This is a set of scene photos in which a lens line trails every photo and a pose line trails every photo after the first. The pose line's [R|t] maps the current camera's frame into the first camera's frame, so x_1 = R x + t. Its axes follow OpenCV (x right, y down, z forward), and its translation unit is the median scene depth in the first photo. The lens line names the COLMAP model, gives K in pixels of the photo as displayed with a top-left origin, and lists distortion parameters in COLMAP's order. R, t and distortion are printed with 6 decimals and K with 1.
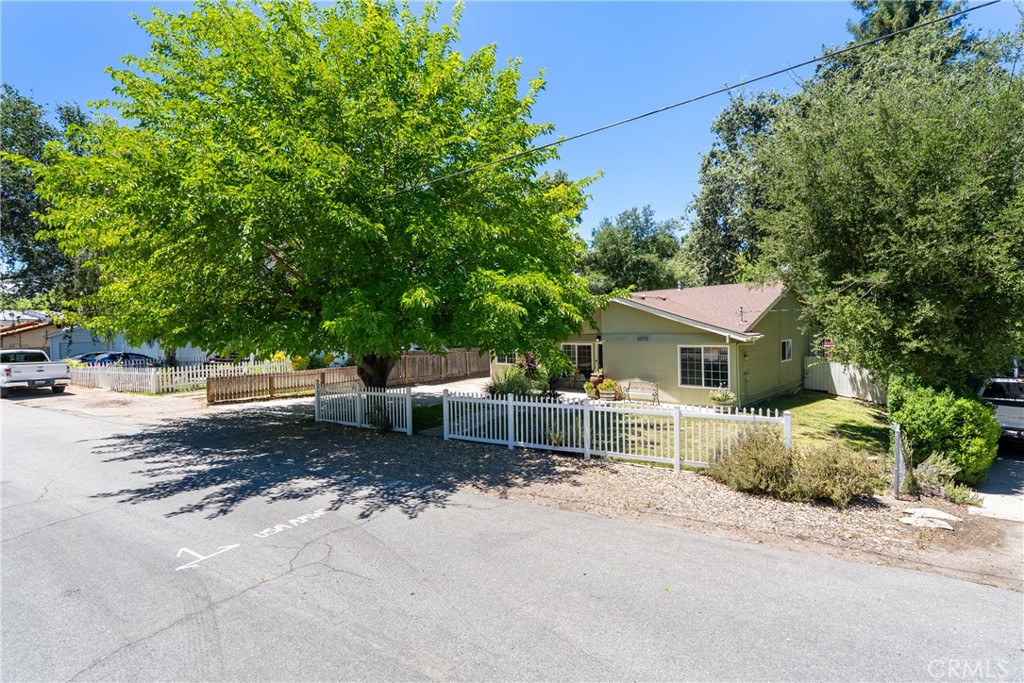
lens RADIAL K [[460.8, 0, 512.2], [0, 460.8, 339.0], [0, 0, 1]] dist [-0.003700, 0.001278]
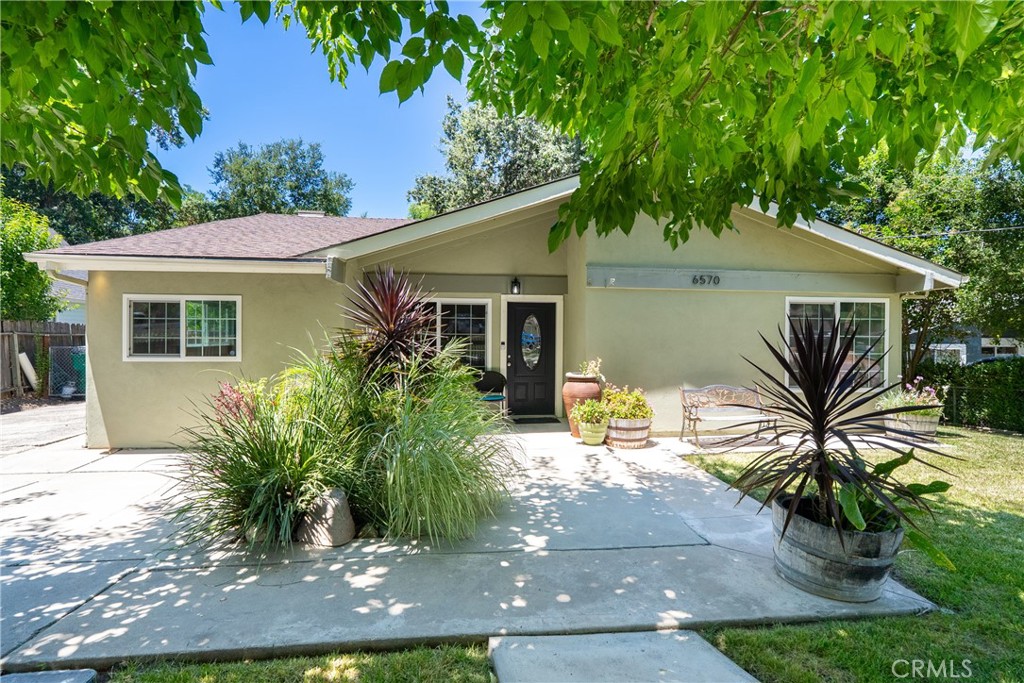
lens RADIAL K [[456.9, 0, 514.6], [0, 456.9, 342.0], [0, 0, 1]] dist [-0.004476, 0.000033]
pose [[0.625019, 0.022430, 0.780287, -0.124839], [-0.006261, 0.999699, -0.023722, 0.061350], [-0.780584, 0.009941, 0.624971, 0.846260]]
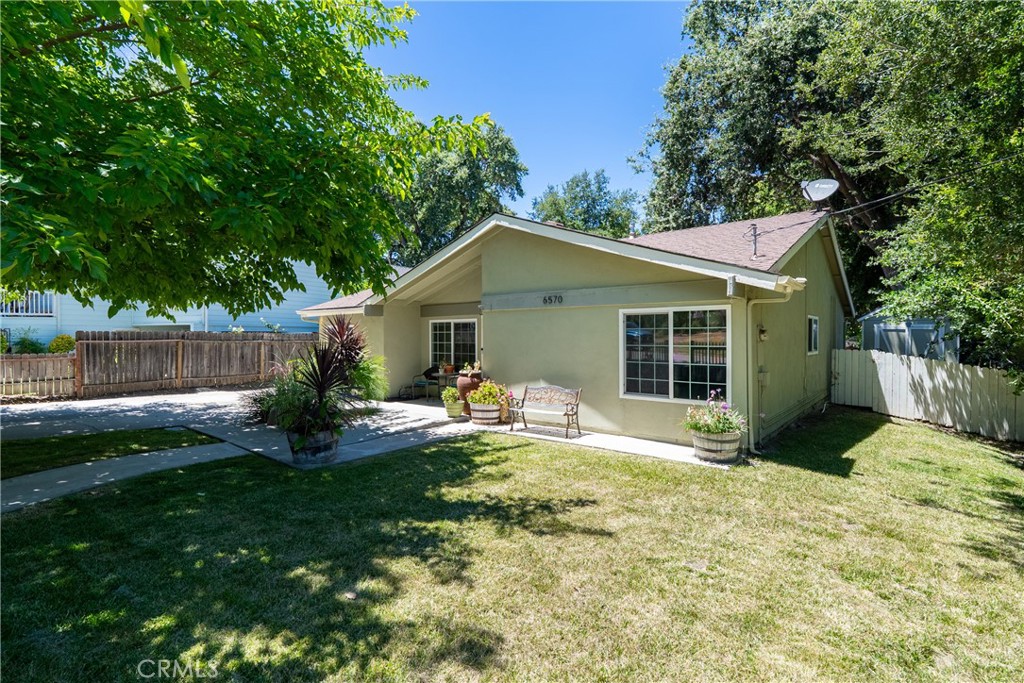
lens RADIAL K [[482.8, 0, 512.0], [0, 482.8, 341.5], [0, 0, 1]] dist [-0.032756, -0.000261]
pose [[0.996065, 0.021165, 0.086066, 0.188480], [-0.020252, 0.999729, -0.011471, 0.048792], [-0.086285, 0.009682, 0.996223, 0.470463]]
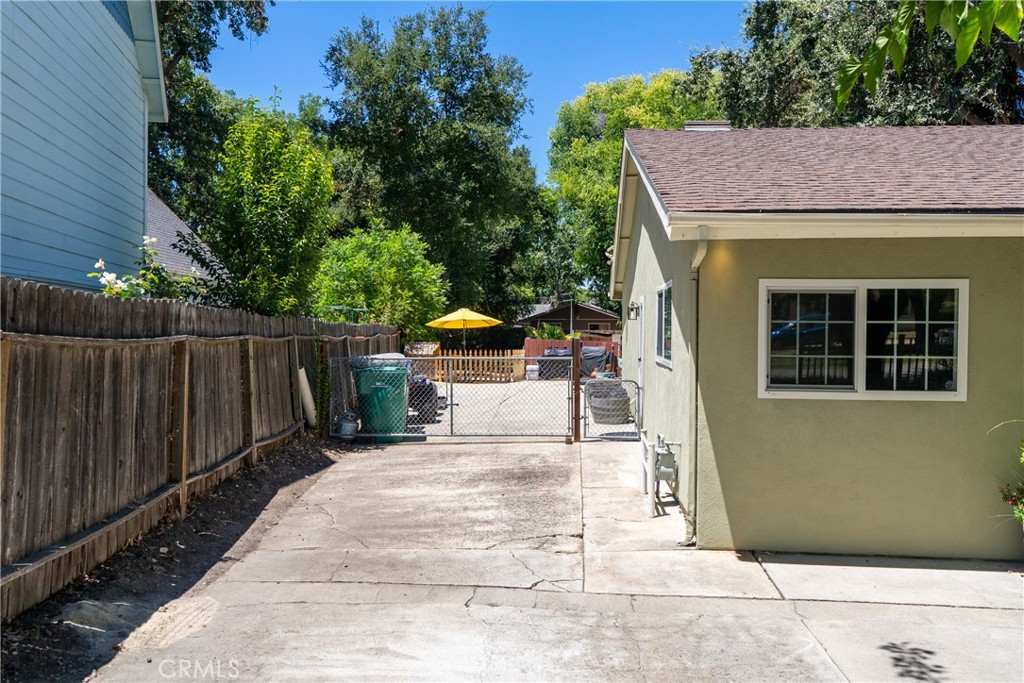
lens RADIAL K [[782.1, 0, 512.0], [0, 782.1, 341.5], [0, 0, 1]] dist [0.002523, 0.003101]
pose [[0.766330, 0.019021, 0.642166, -0.331996], [-0.011663, 0.999809, -0.015696, 0.052122], [-0.642342, 0.004539, 0.766405, 1.096884]]
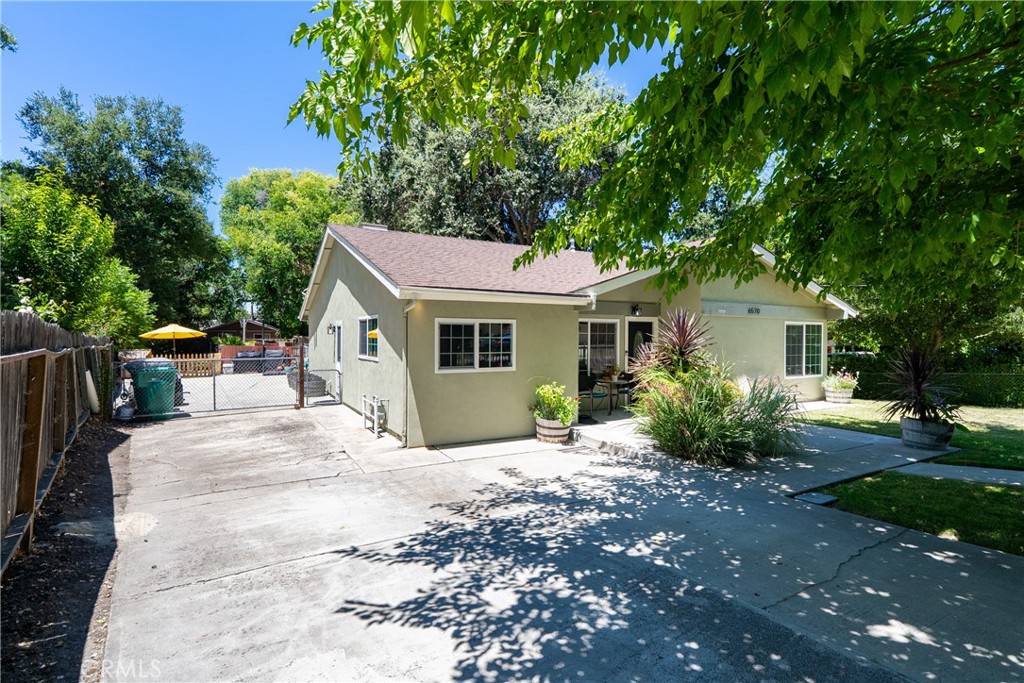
lens RADIAL K [[489.6, 0, 515.3], [0, 489.6, 343.2], [0, 0, 1]] dist [-0.001802, -0.000513]
pose [[0.260838, 0.015110, 0.965264, -0.445564], [0.011826, 0.999752, -0.018845, 0.051508], [-0.965310, 0.016331, 0.260595, 1.098183]]
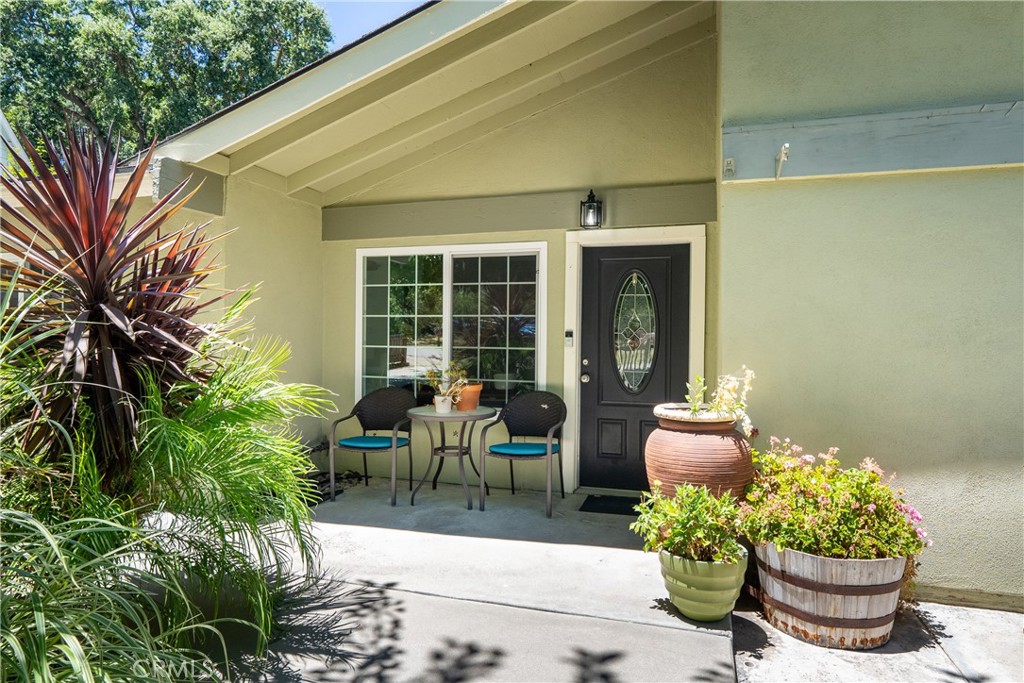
lens RADIAL K [[604.2, 0, 512.0], [0, 604.2, 341.5], [0, 0, 1]] dist [-0.001607, -0.000495]
pose [[0.885665, 0.031845, 0.463232, 0.056886], [-0.022292, 0.999411, -0.026084, 0.063420], [-0.463790, 0.012775, 0.885853, 0.896361]]
